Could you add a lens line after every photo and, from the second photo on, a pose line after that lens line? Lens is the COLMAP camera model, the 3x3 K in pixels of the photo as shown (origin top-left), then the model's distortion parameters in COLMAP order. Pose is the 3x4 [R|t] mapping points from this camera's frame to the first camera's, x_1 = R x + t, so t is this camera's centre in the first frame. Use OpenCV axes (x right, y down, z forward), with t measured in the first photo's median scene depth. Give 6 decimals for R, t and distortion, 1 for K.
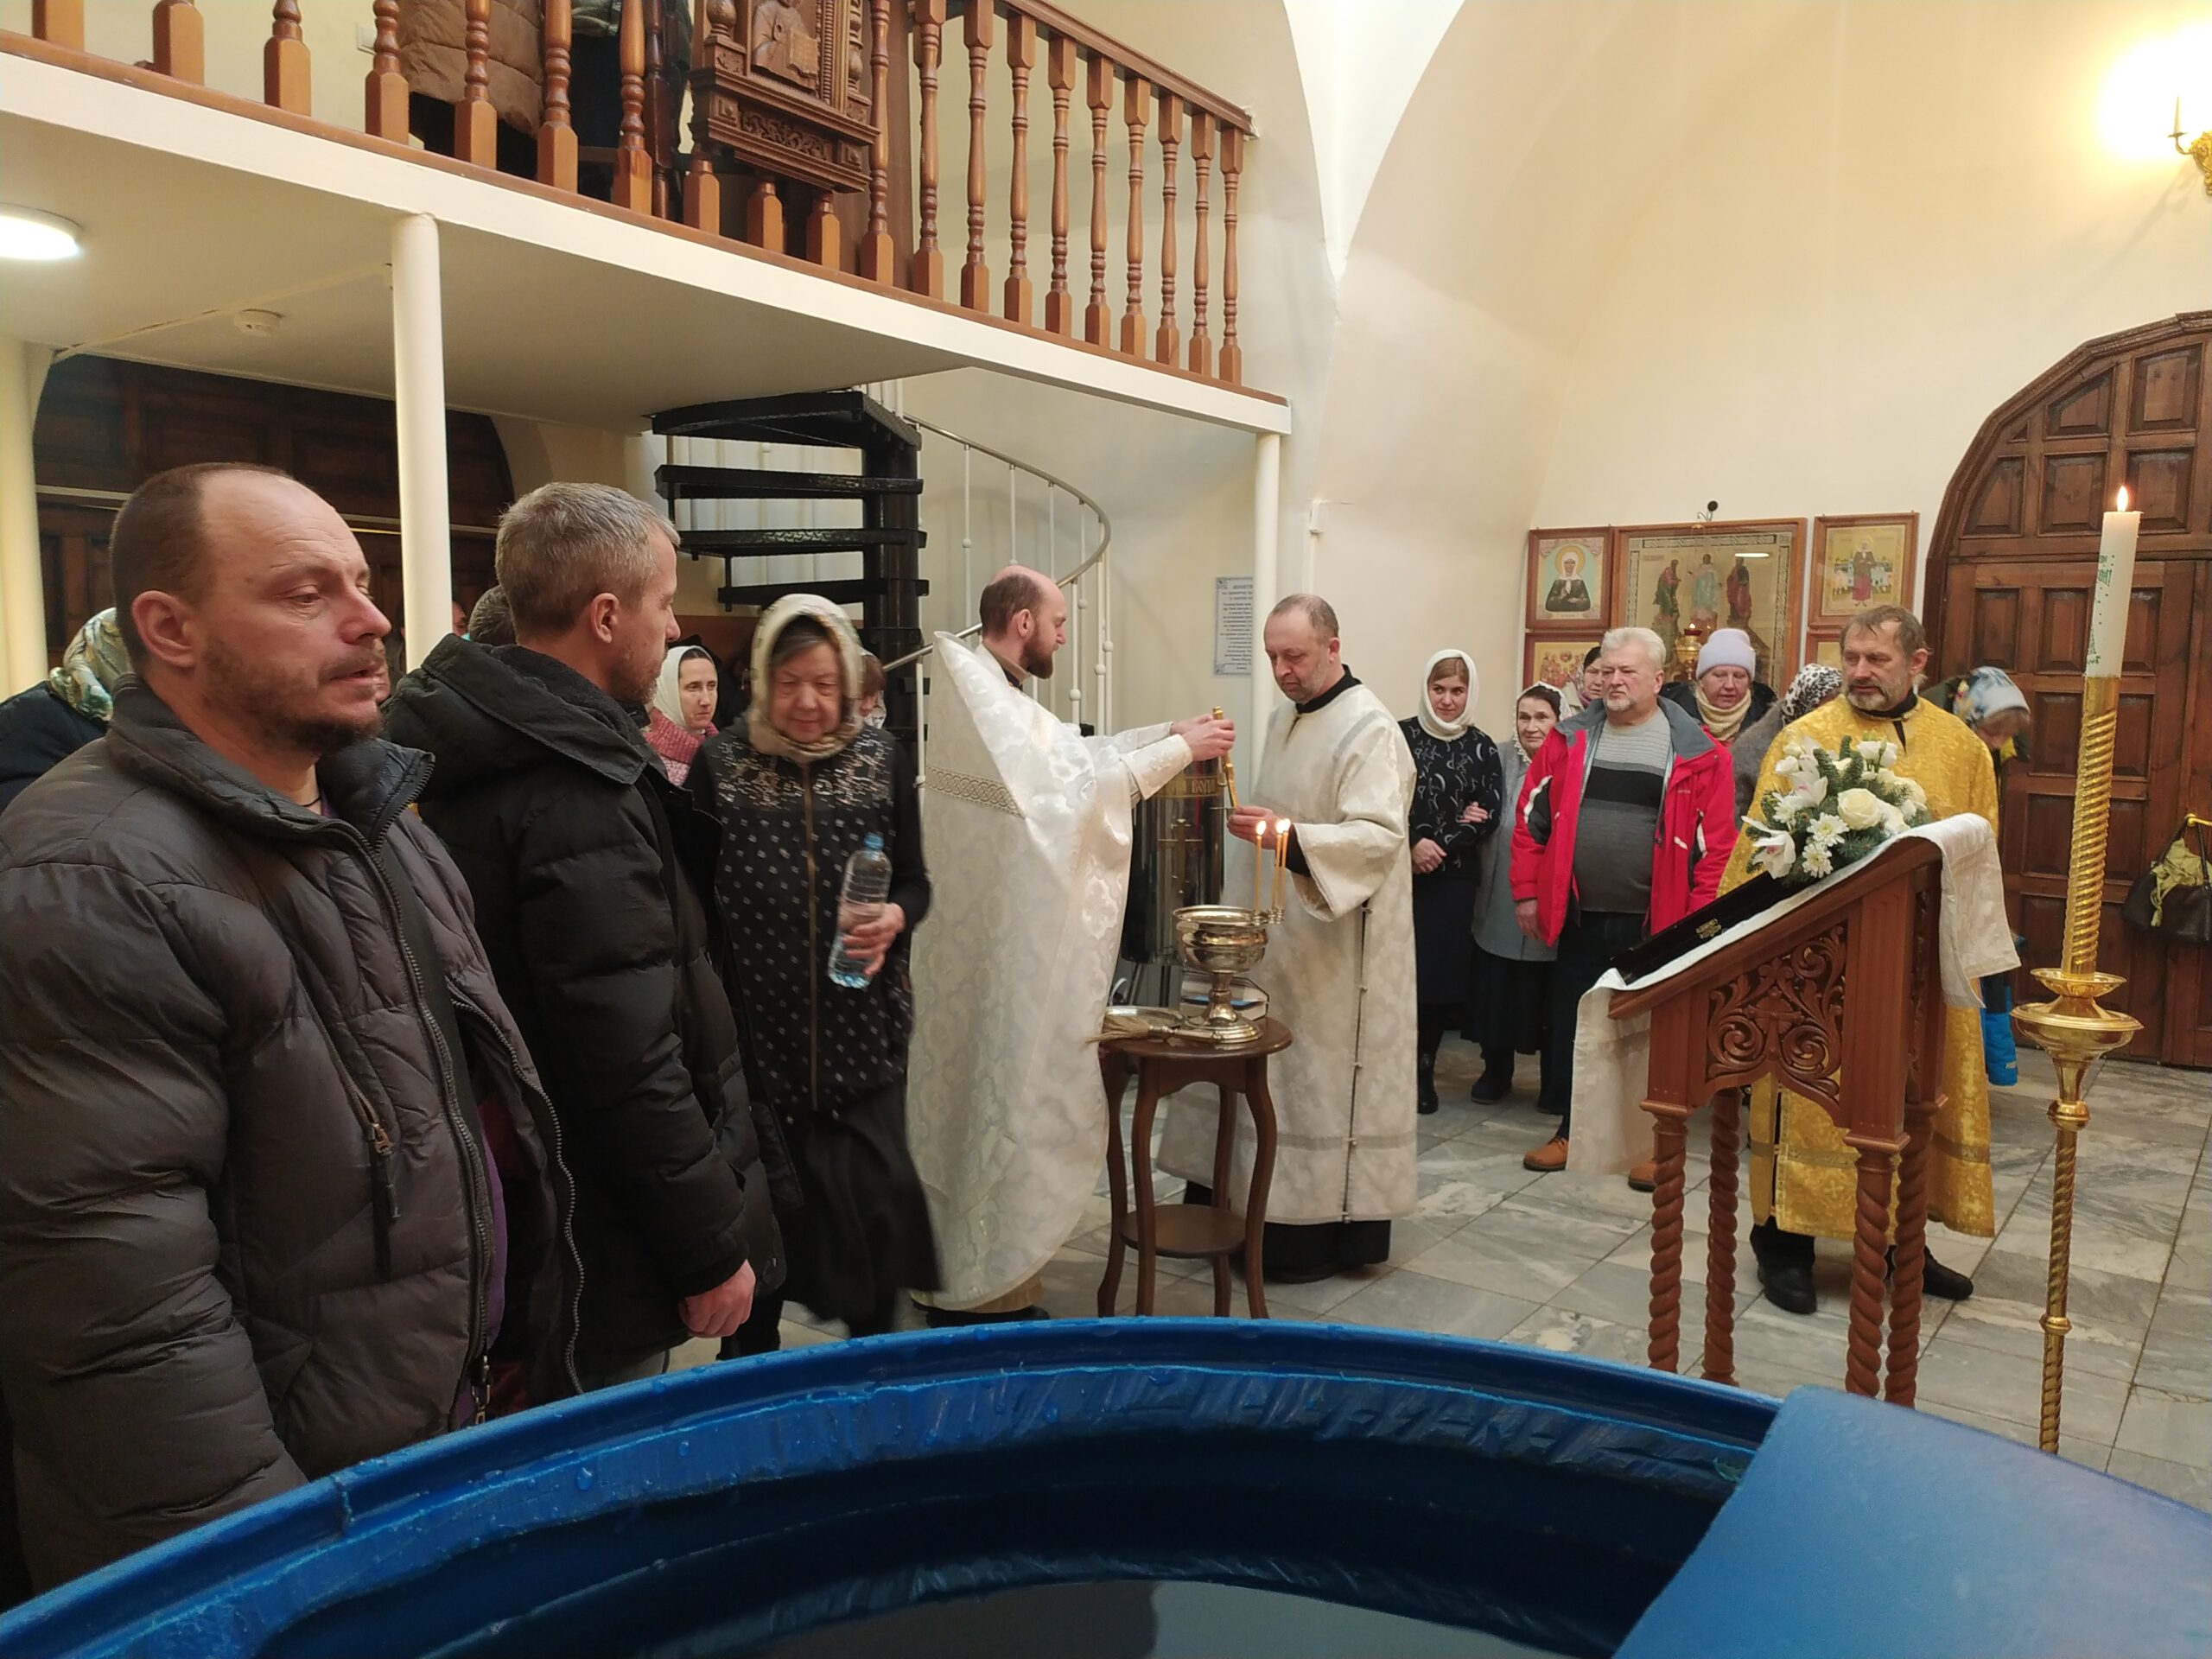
lens RADIAL K [[1624.3, 0, 1106.0], [0, 1624.3, 829.5], [0, 0, 1]] dist [0.069356, -0.082217]
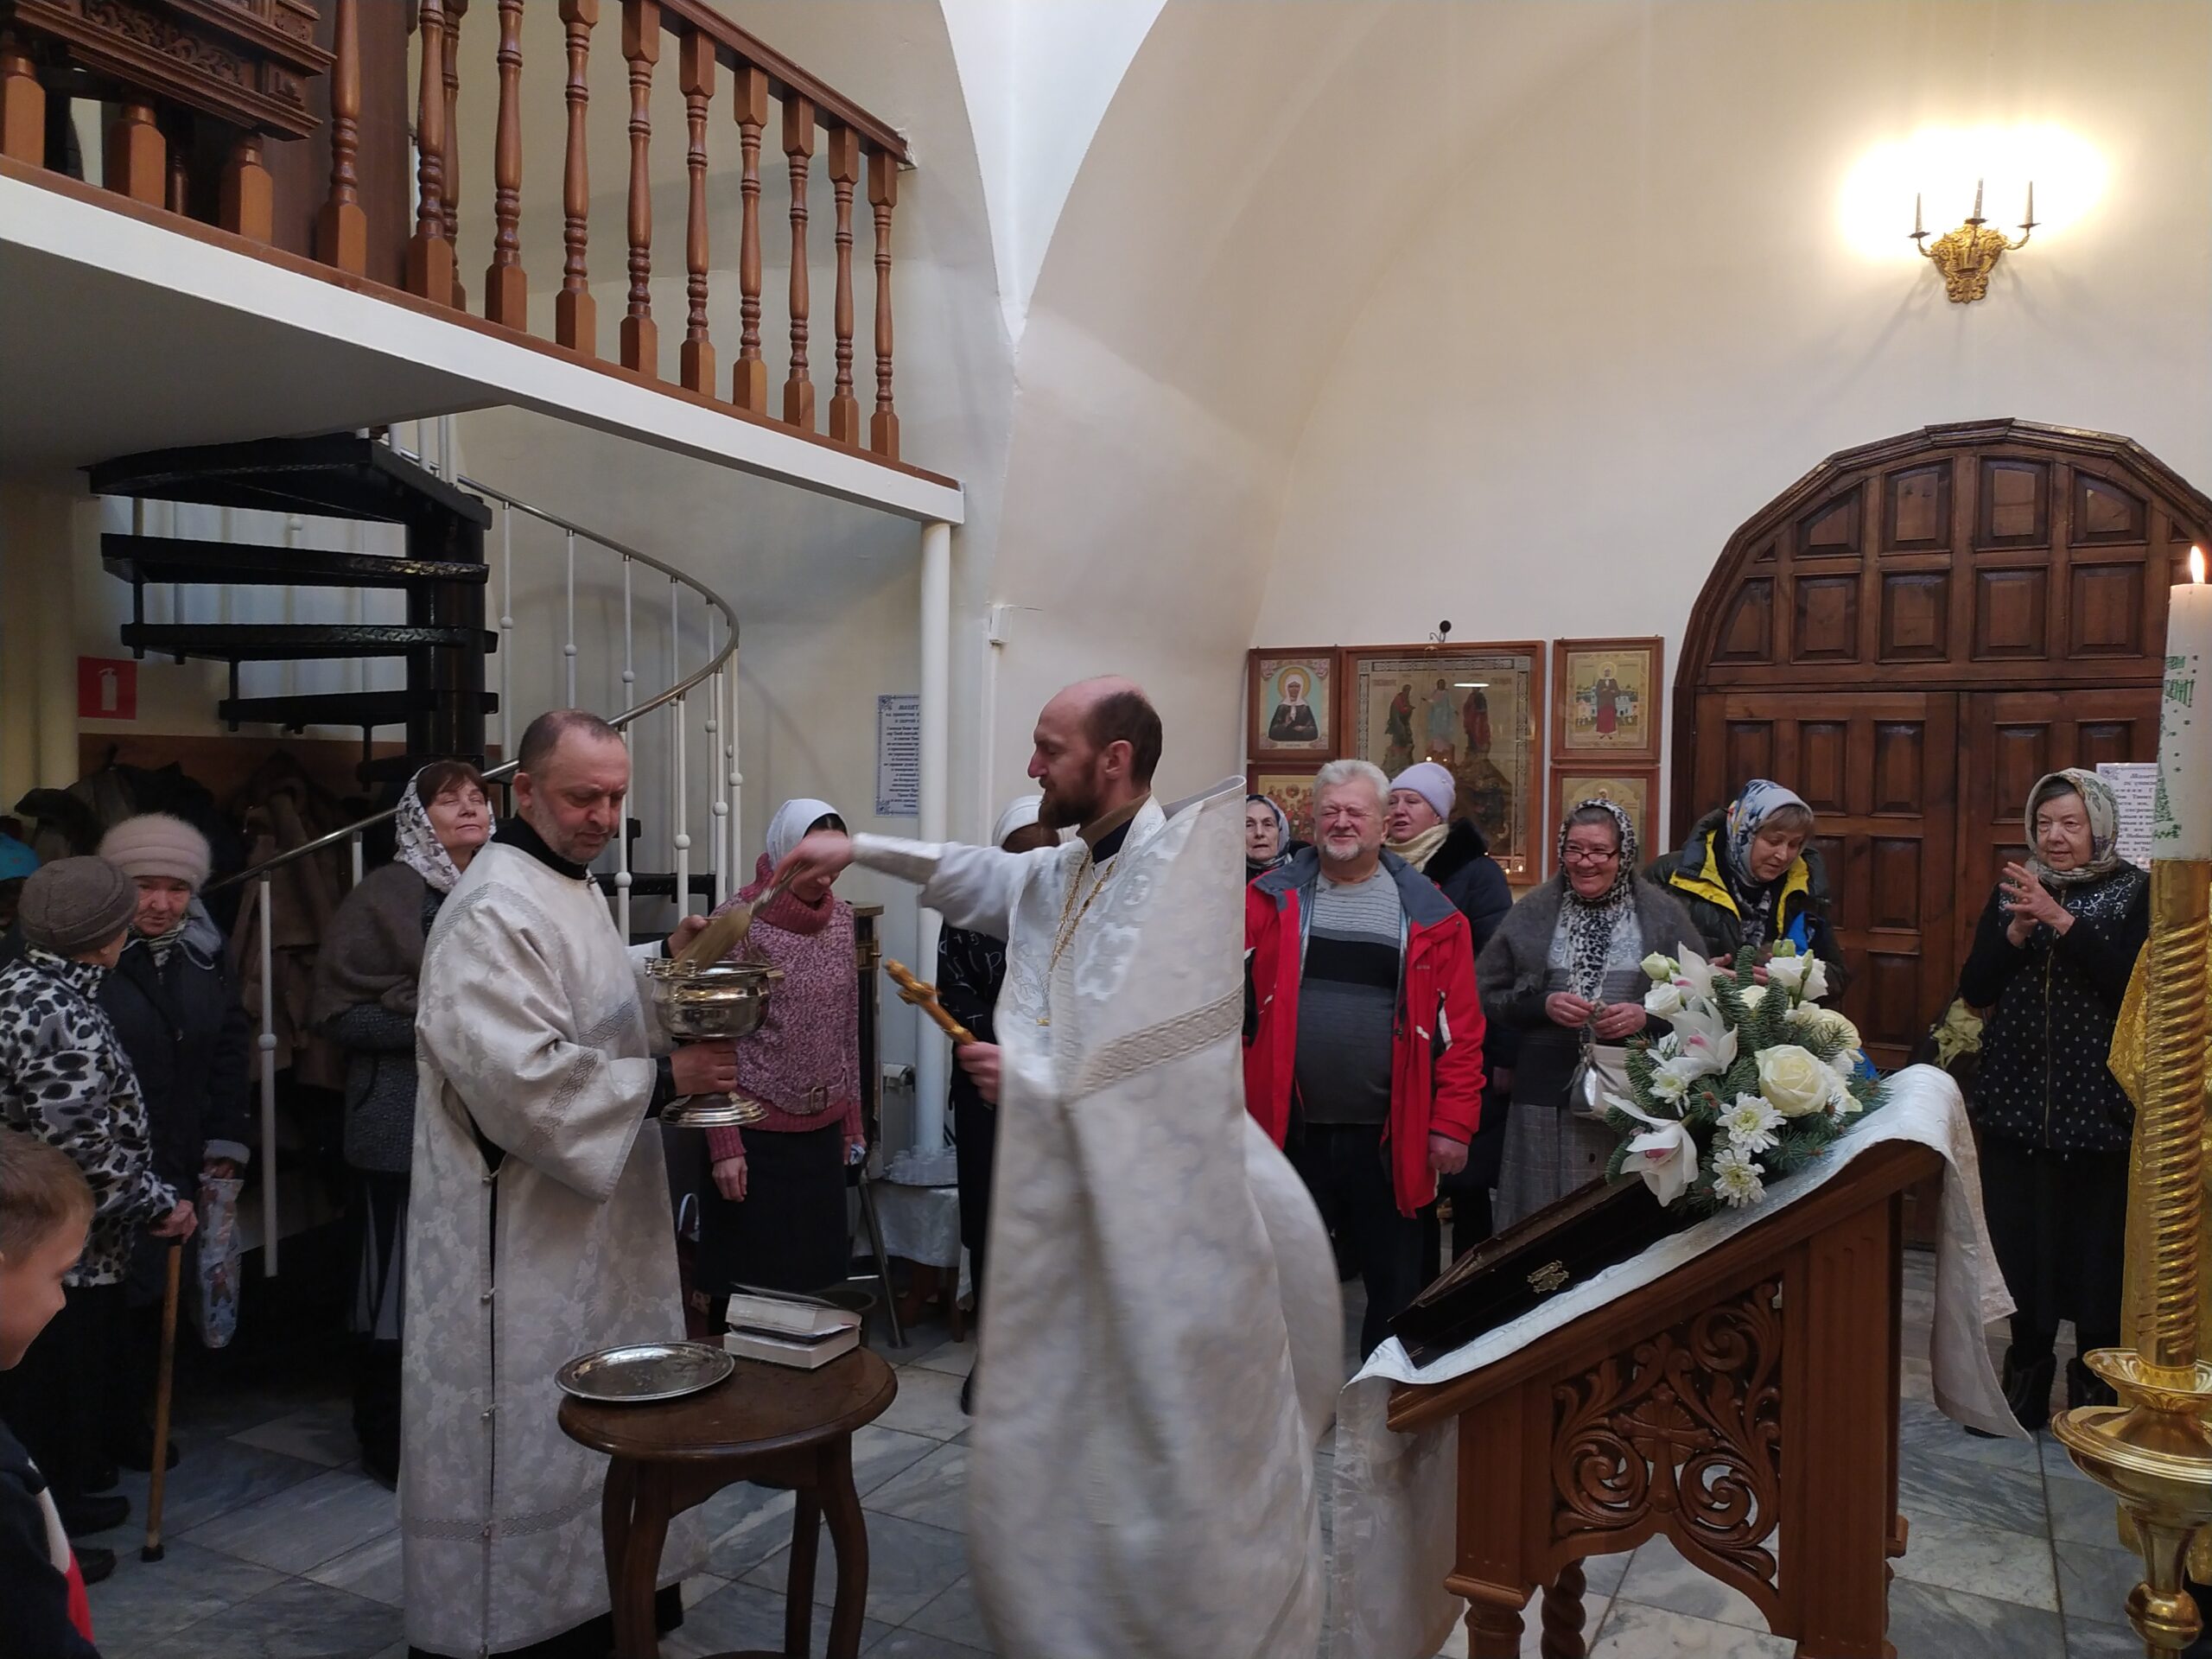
lens RADIAL K [[1631.0, 0, 1113.5], [0, 1631.0, 810.9], [0, 0, 1]] dist [0.065710, -0.085410]
pose [[0.986263, 0.000691, 0.165182, 0.057183], [0.013854, 0.996122, -0.086886, -0.028387], [-0.164602, 0.087981, 0.982428, 0.212210]]
